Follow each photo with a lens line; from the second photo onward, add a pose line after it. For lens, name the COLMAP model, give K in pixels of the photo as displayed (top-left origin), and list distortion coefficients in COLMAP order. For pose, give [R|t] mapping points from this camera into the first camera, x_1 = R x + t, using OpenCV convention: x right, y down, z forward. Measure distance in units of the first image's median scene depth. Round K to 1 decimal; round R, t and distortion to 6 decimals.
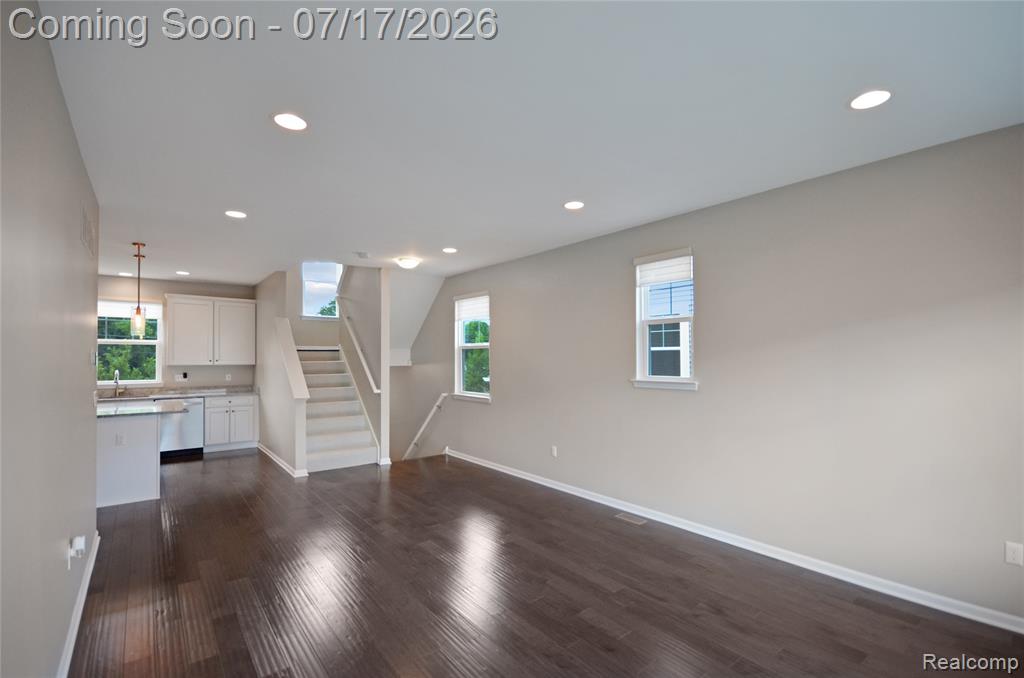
lens RADIAL K [[454.5, 0, 506.4], [0, 454.5, 360.1], [0, 0, 1]] dist [0.005394, 0.000362]
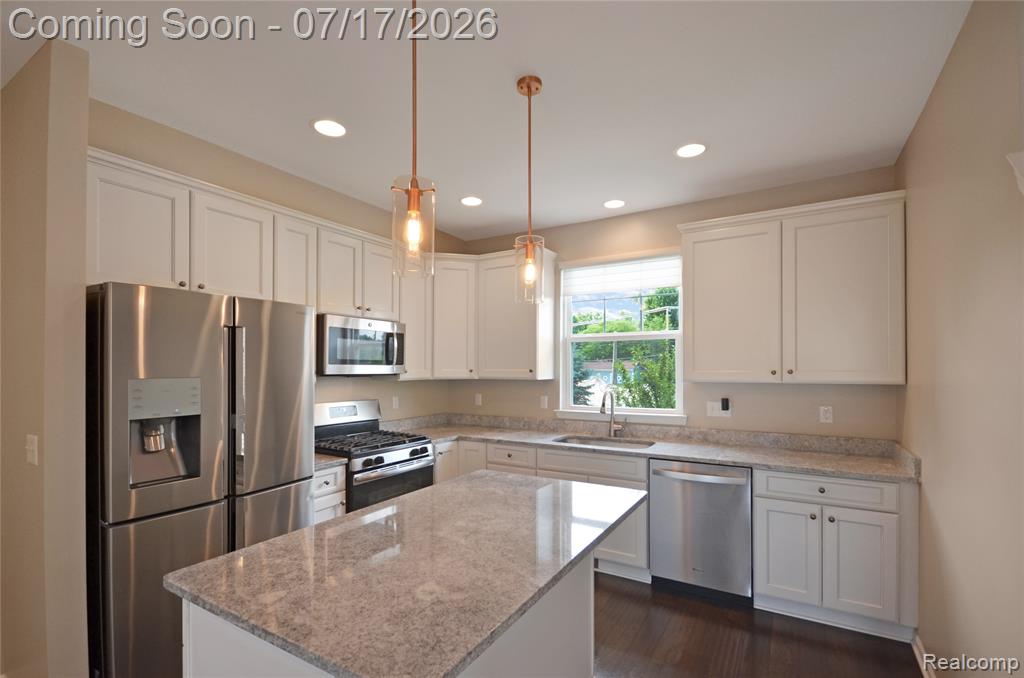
lens RADIAL K [[454.5, 0, 516.6], [0, 454.5, 366.4], [0, 0, 1]] dist [0.005394, 0.000362]
pose [[0.361429, -0.002218, -0.932397, -0.360870], [0.004046, 0.999991, -0.000810, -0.004258], [0.932391, -0.003480, 0.361435, 0.647687]]
